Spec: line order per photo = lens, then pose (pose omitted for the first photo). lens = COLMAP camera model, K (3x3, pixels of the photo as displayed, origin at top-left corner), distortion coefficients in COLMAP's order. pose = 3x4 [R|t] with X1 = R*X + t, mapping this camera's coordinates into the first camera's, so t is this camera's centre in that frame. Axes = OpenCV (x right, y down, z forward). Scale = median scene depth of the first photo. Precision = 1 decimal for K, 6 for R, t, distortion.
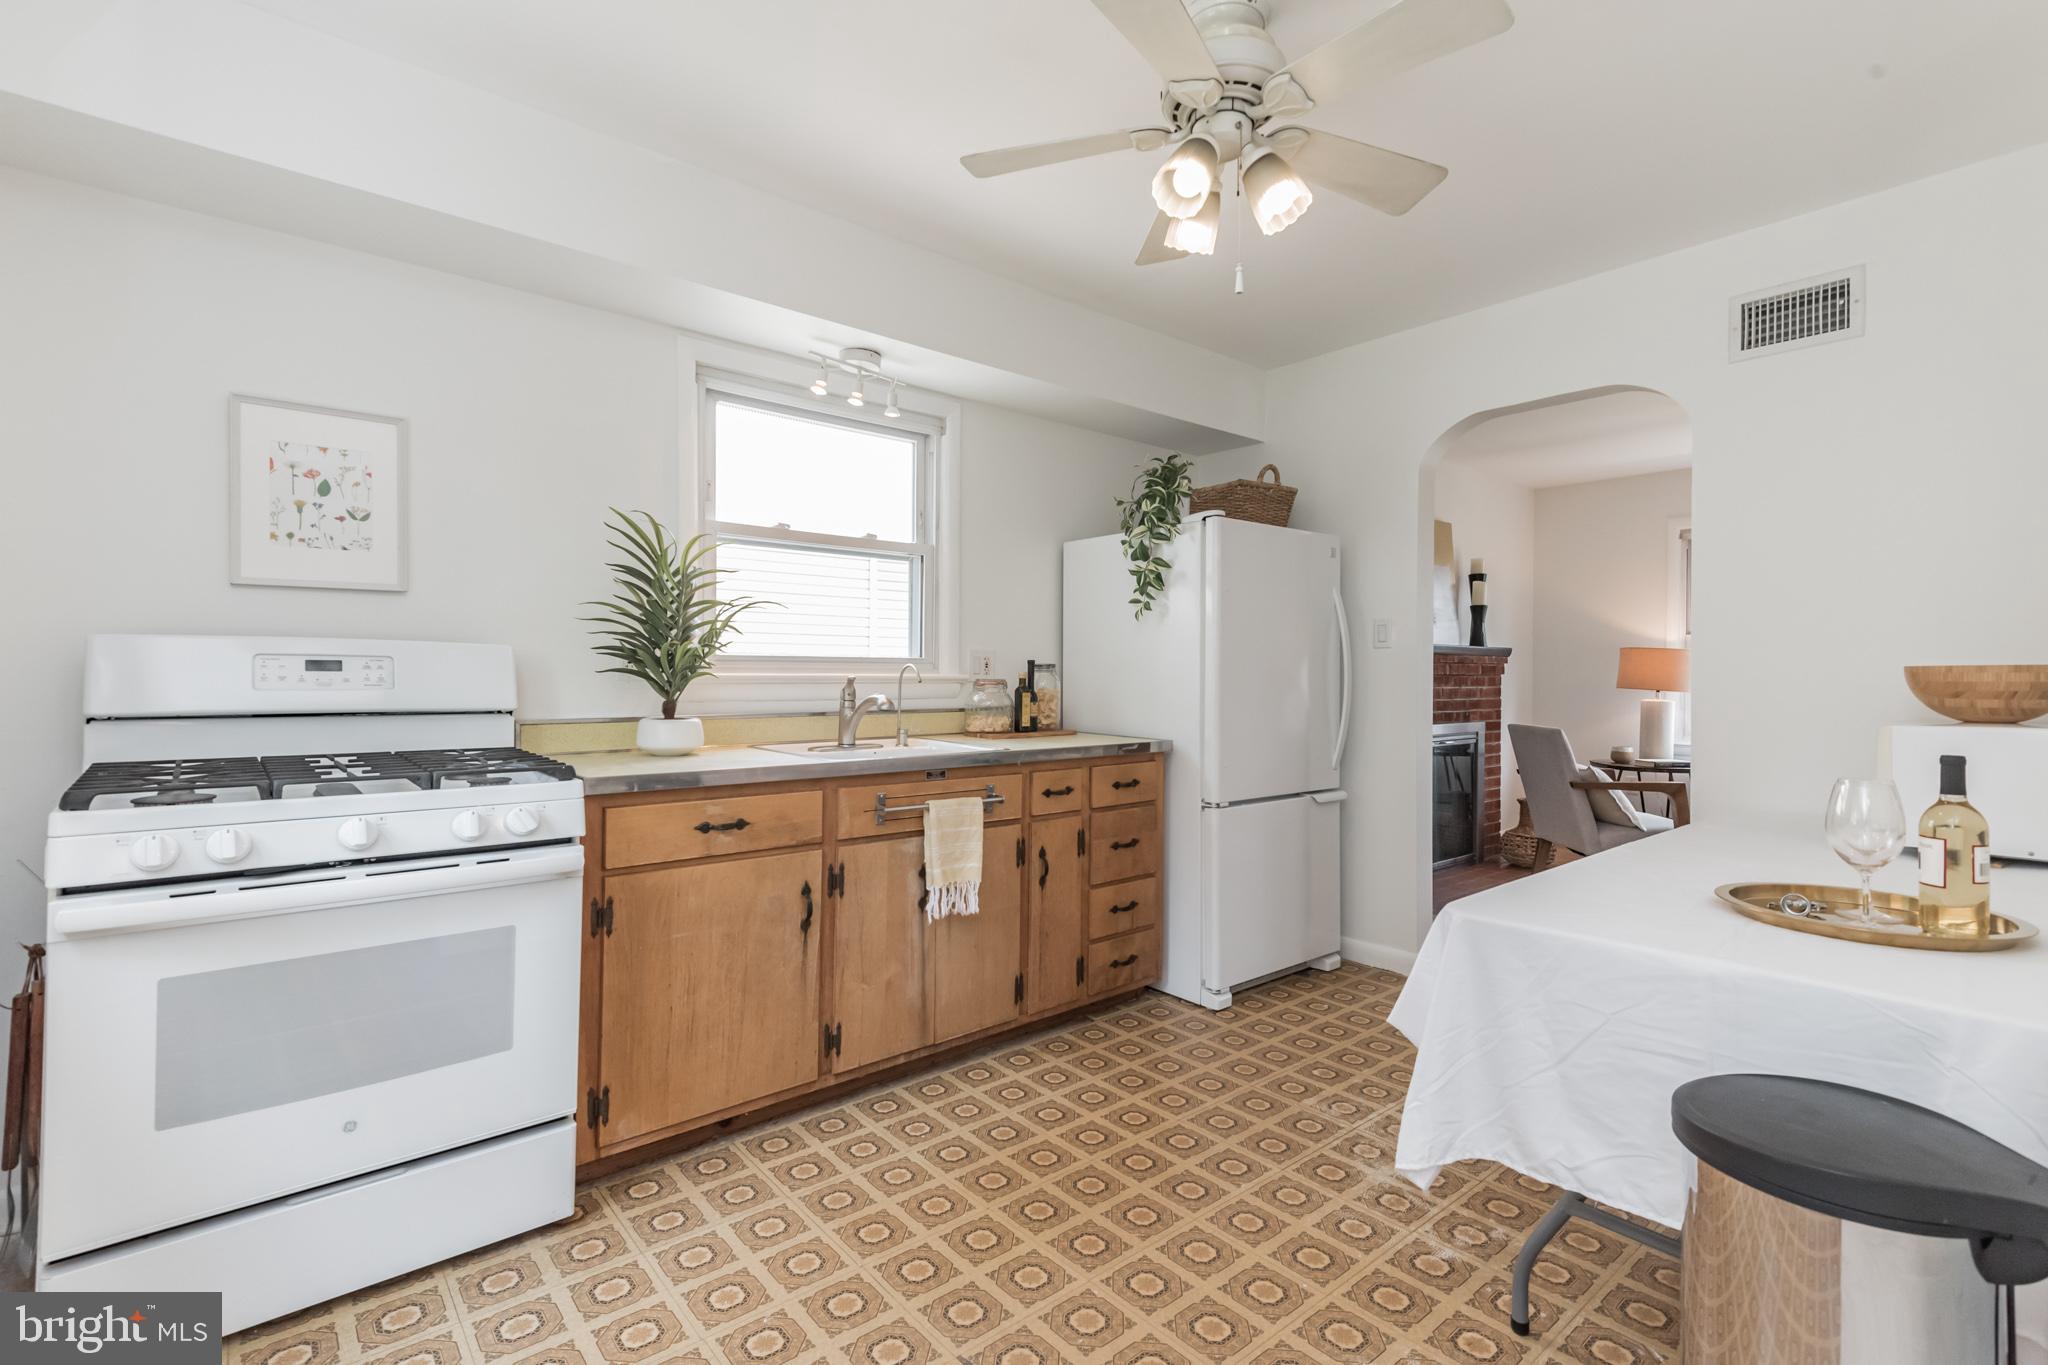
lens RADIAL K [[940.5, 0, 1037.8], [0, 940.5, 678.7], [0, 0, 1]] dist [0.032046, -0.021332]
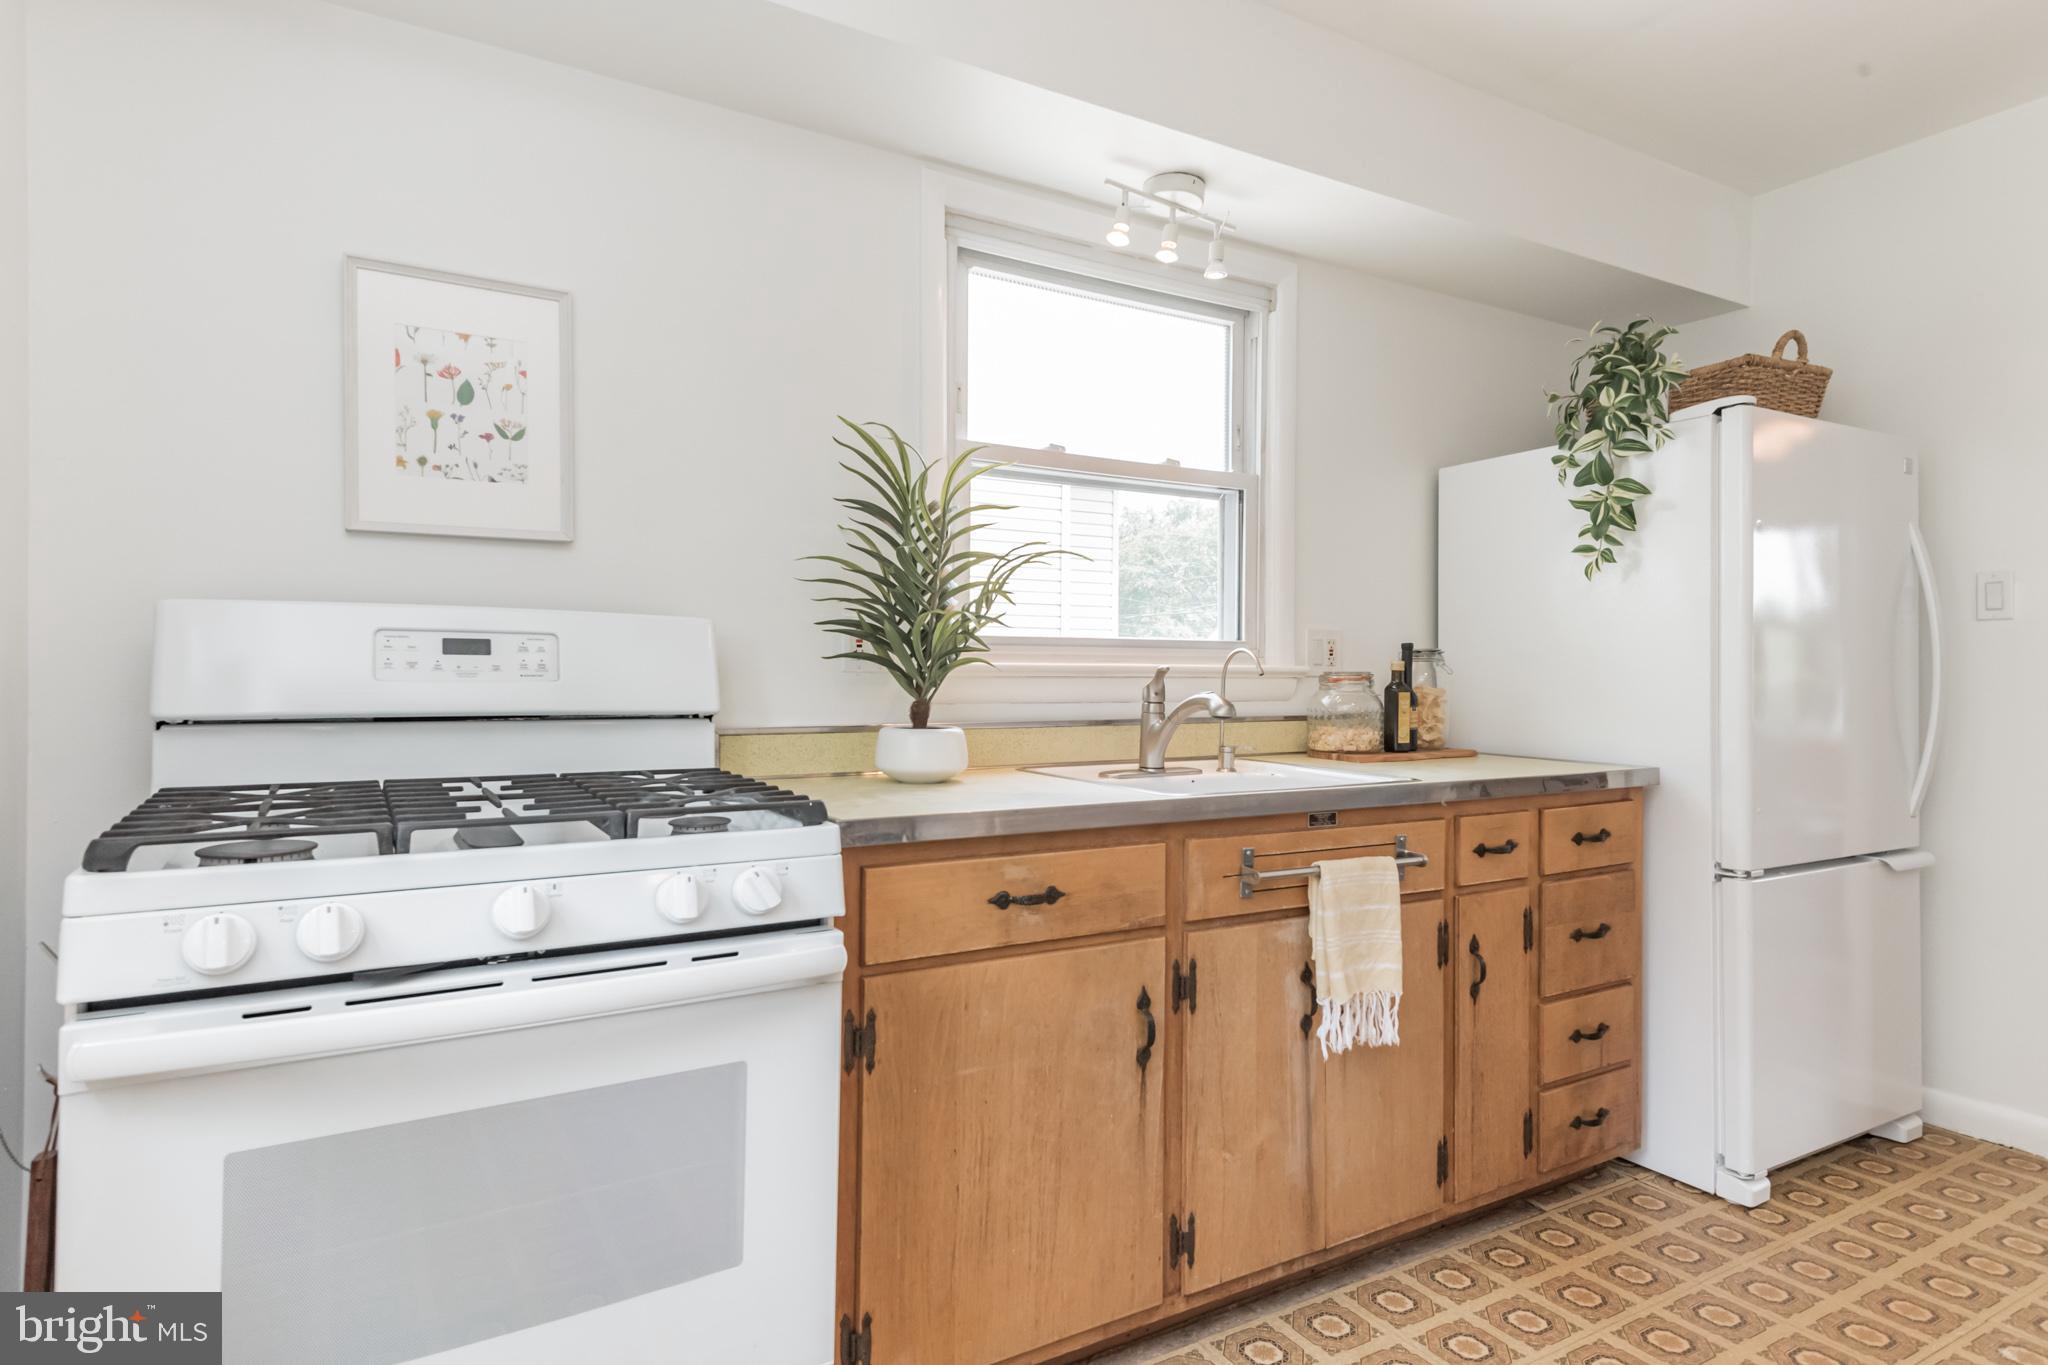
lens RADIAL K [[1138.5, 0, 1024.0], [0, 1138.5, 682.5], [0, 0, 1]] dist [0.053641, -0.054163]
pose [[0.982842, -0.001718, -0.184441, -0.167332], [0.001658, 0.999999, -0.000483, 0.010510], [0.184441, 0.000169, 0.982844, 0.214081]]
